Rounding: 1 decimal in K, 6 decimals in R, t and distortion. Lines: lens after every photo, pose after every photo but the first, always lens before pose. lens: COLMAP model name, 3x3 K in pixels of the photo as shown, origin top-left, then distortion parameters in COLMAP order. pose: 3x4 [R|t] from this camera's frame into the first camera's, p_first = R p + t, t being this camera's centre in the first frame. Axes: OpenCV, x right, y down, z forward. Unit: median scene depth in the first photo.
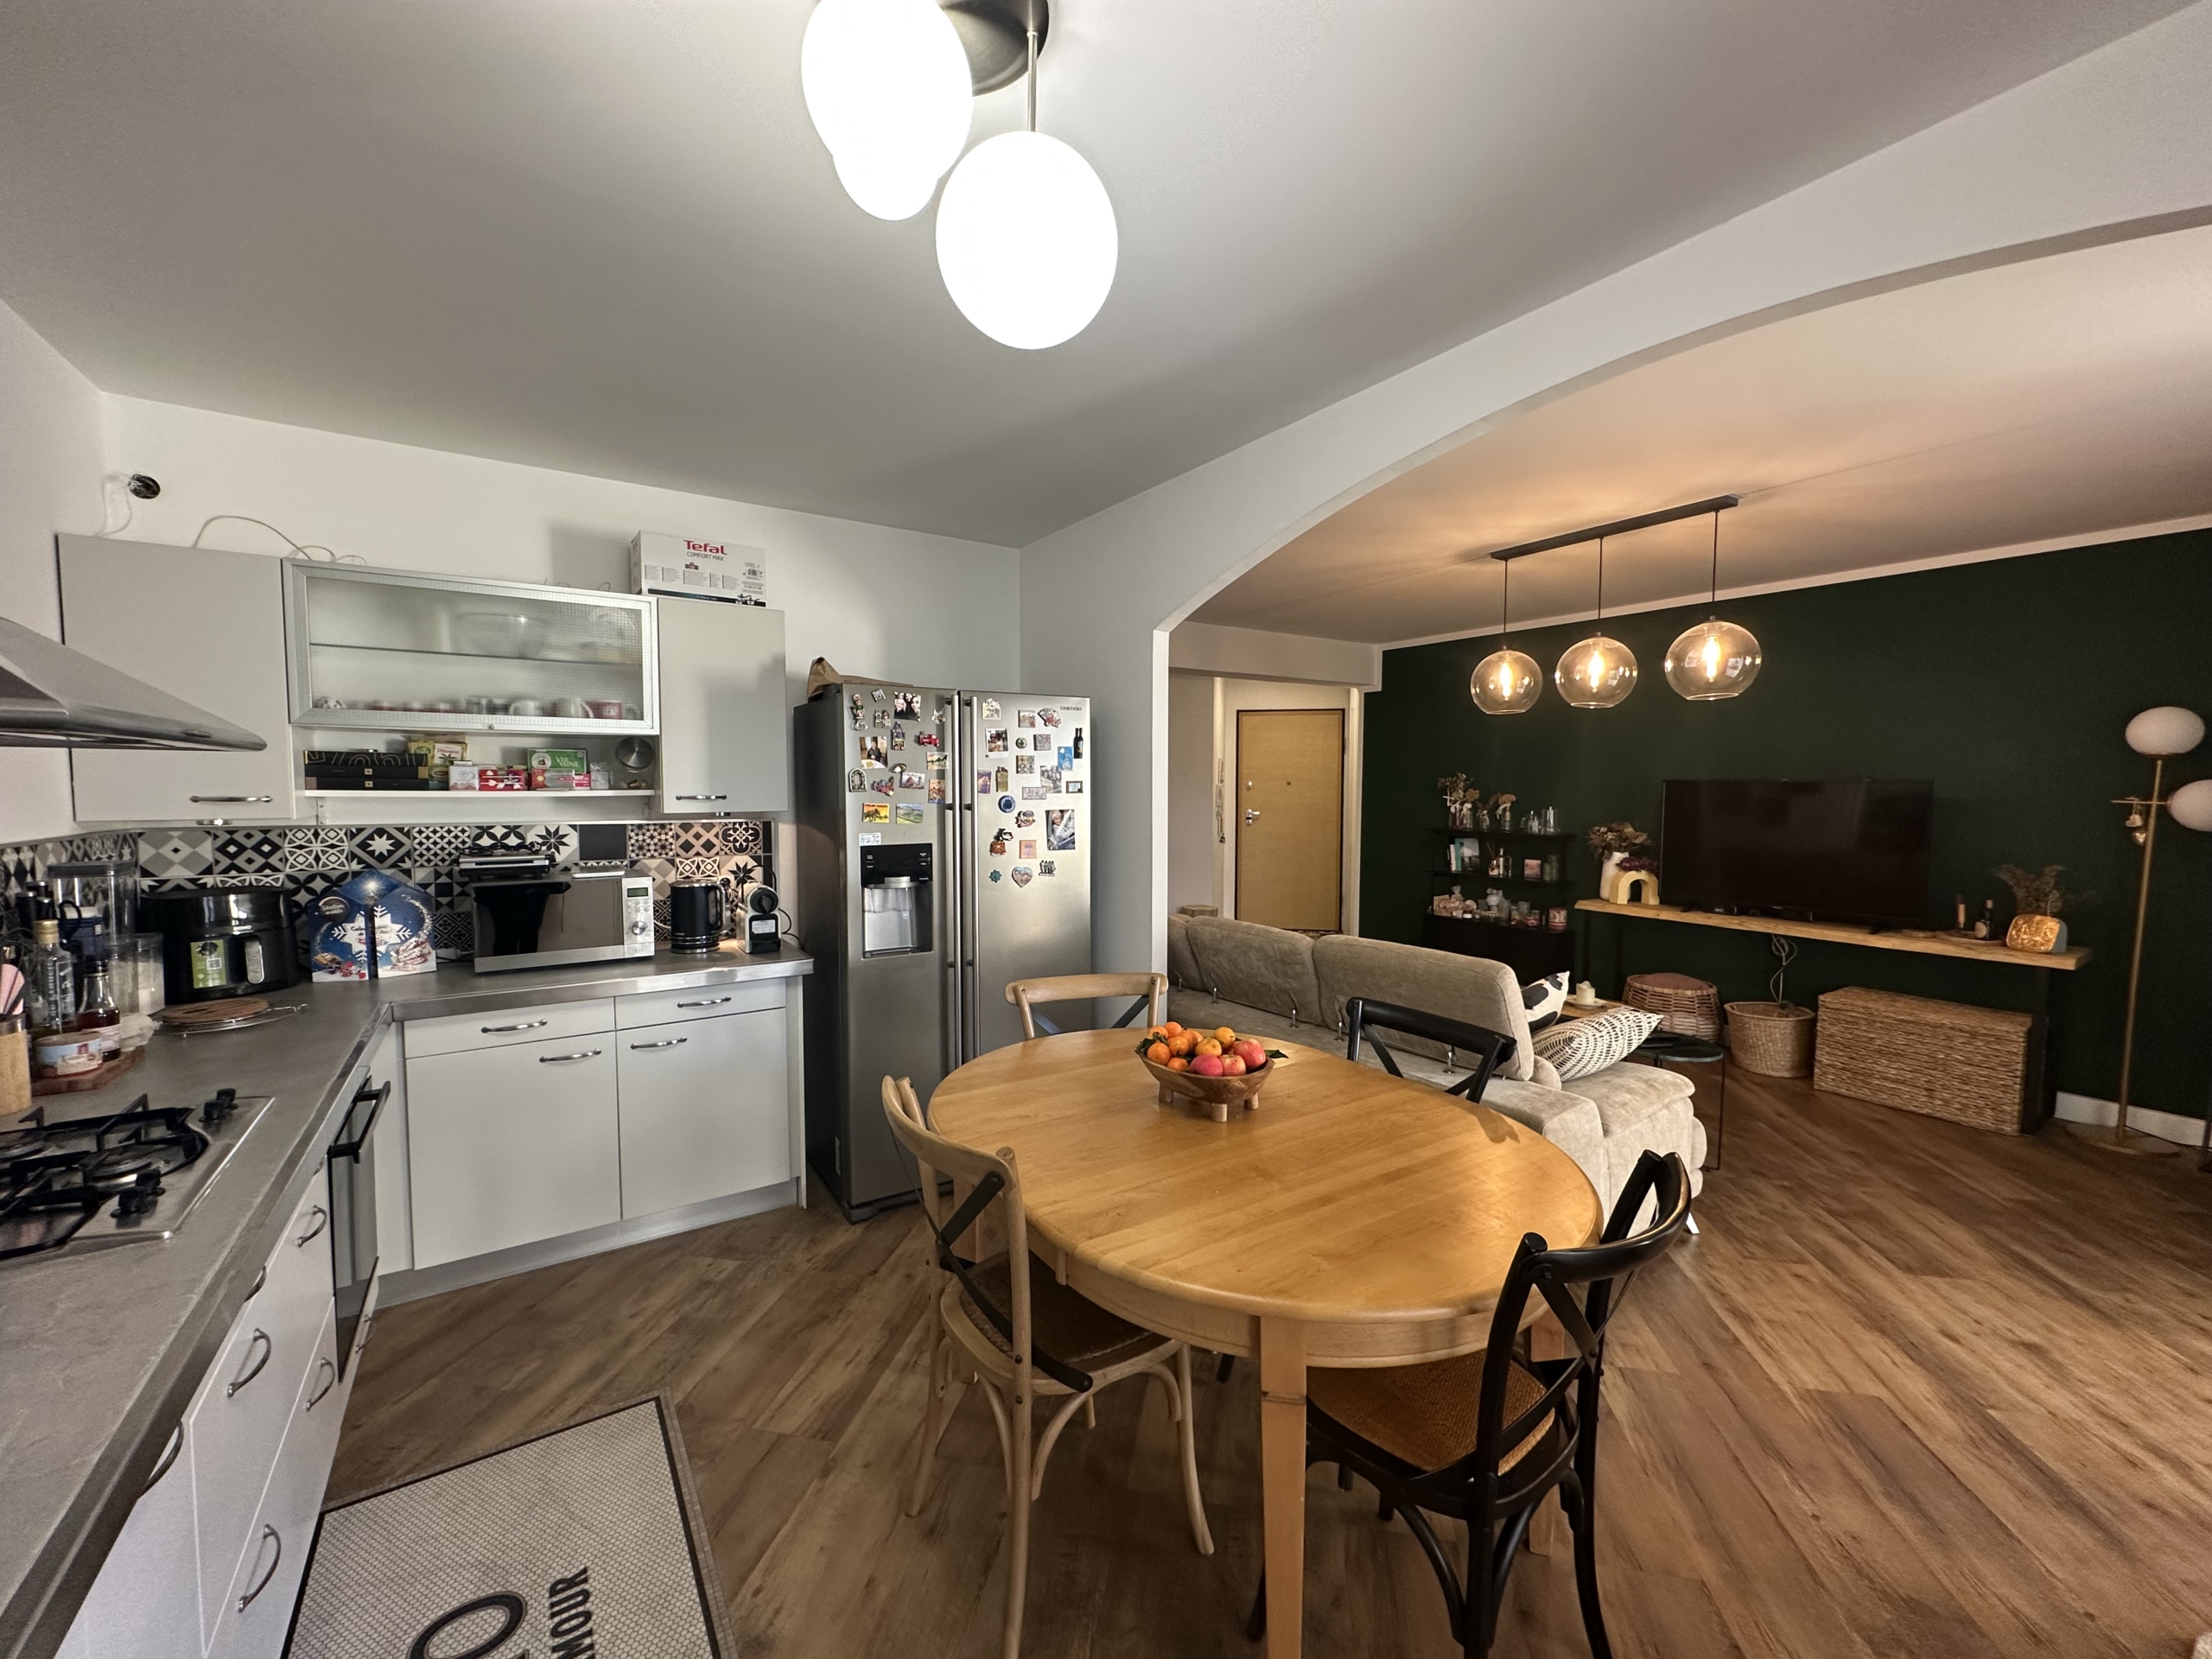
lens RADIAL K [[880.7, 0, 1106.2], [0, 880.7, 831.3], [0, 0, 1]] dist [-0.003224, 0.001078]
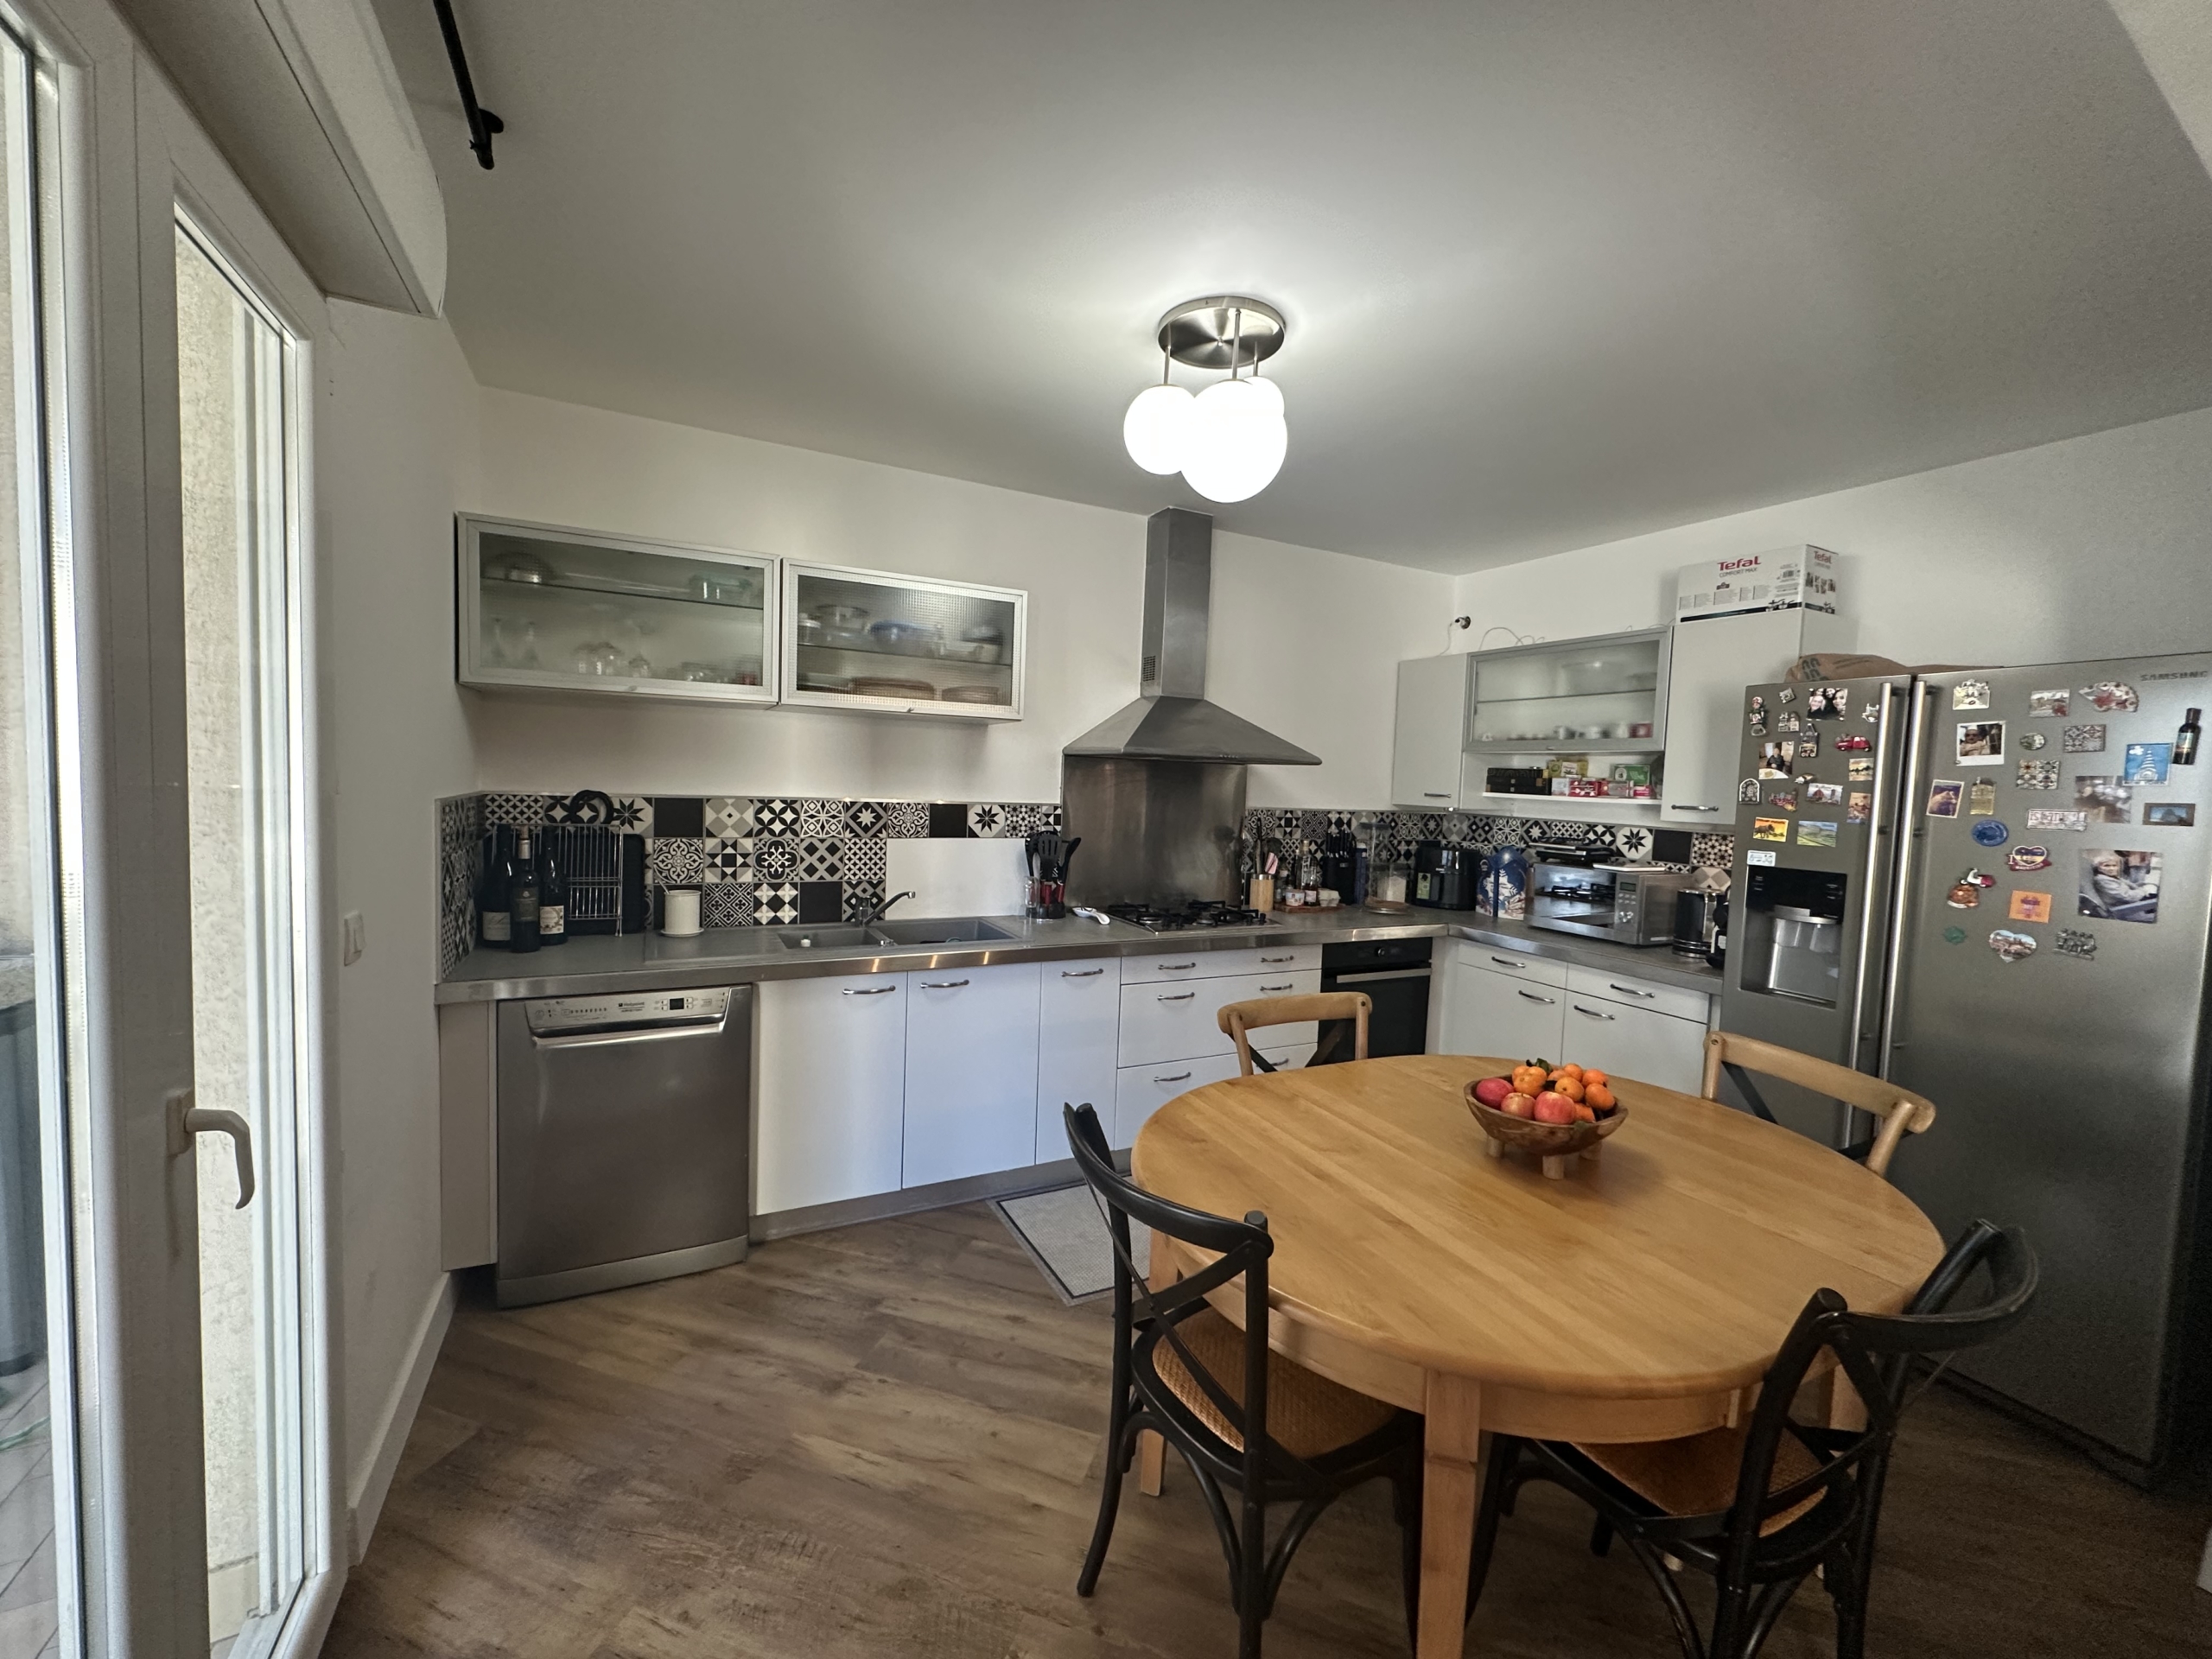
lens RADIAL K [[880.7, 0, 1102.5], [0, 880.7, 830.8], [0, 0, 1]] dist [-0.003224, 0.001078]
pose [[-0.118264, 0.053654, -0.991532, 0.522261], [-0.092417, 0.993610, 0.064790, -0.011126], [0.988672, 0.099297, -0.112550, 0.333816]]
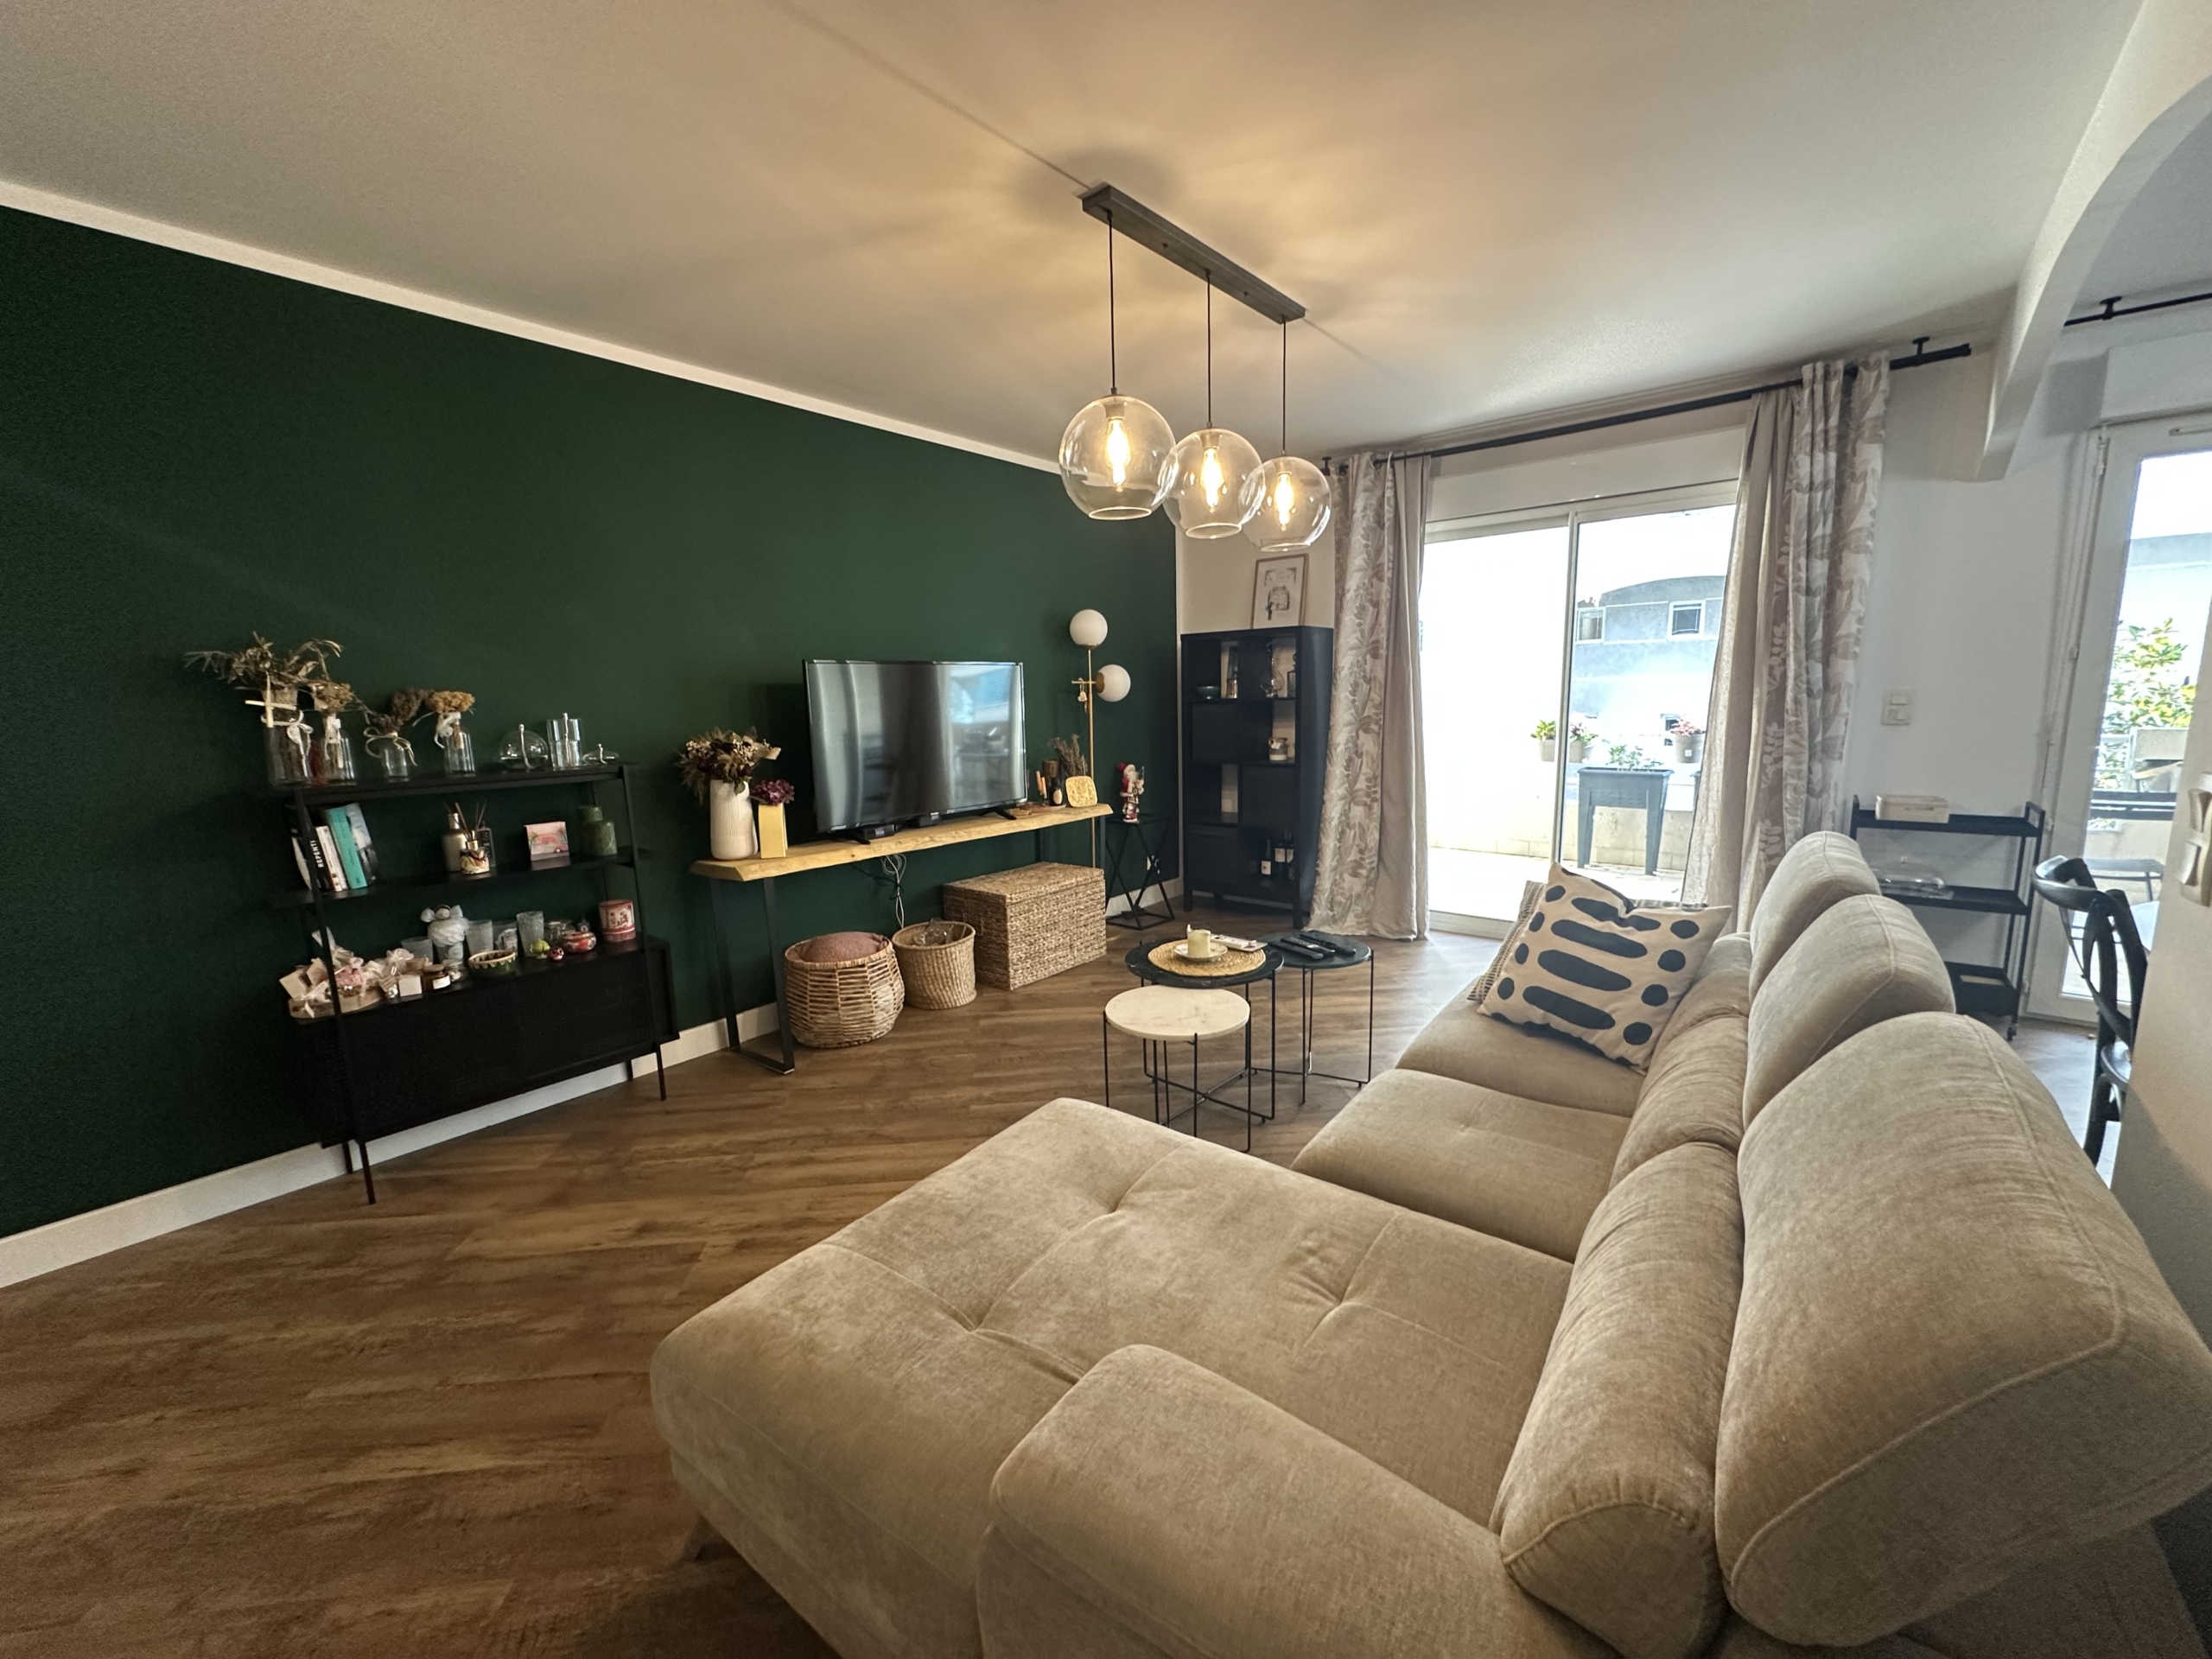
lens RADIAL K [[880.7, 0, 1105.9], [0, 880.7, 832.0], [0, 0, 1]] dist [-0.003224, 0.001078]
pose [[-0.285881, -0.144273, 0.947342, -0.111085], [0.078740, 0.981722, 0.173271, -0.036548], [-0.955025, 0.124129, -0.269295, 1.276248]]
